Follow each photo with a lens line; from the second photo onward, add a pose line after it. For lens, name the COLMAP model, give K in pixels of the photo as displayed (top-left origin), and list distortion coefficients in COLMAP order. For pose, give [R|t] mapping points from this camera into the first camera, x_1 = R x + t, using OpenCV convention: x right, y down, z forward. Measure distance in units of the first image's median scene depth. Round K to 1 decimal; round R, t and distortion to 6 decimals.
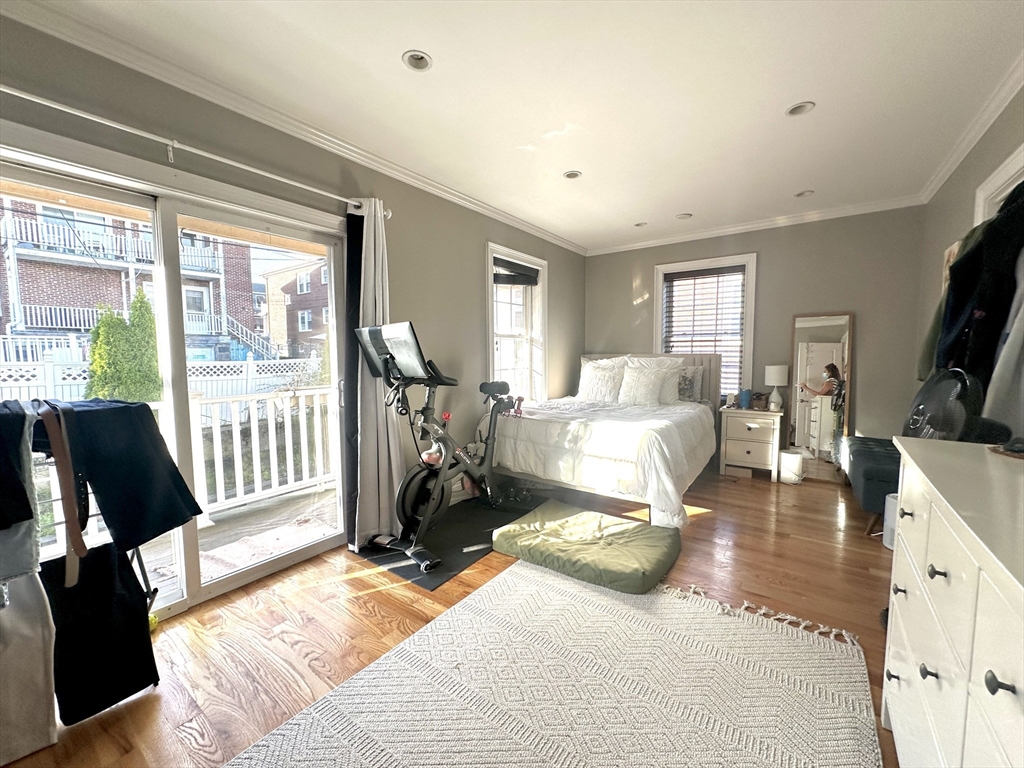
lens RADIAL K [[412.2, 0, 512.0], [0, 412.2, 384.0], [0, 0, 1]] dist [-0.000962, 0.000188]
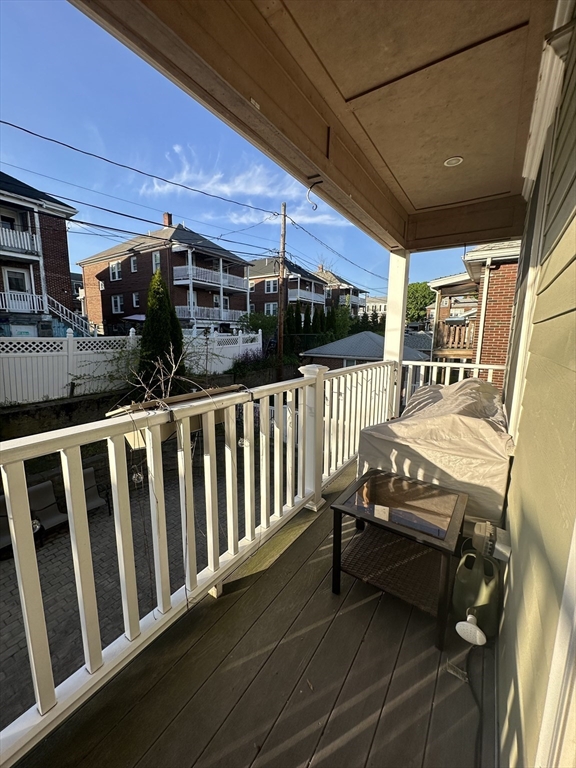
lens RADIAL K [[309.2, 0, 288.0], [0, 309.2, 384.0], [0, 0, 1]] dist [-0.000962, 0.000188]
pose [[0.999105, 0.008976, 0.041342, -0.080326], [-0.012352, 0.996543, 0.082159, -0.006889], [-0.040462, -0.082596, 0.995761, 0.130259]]
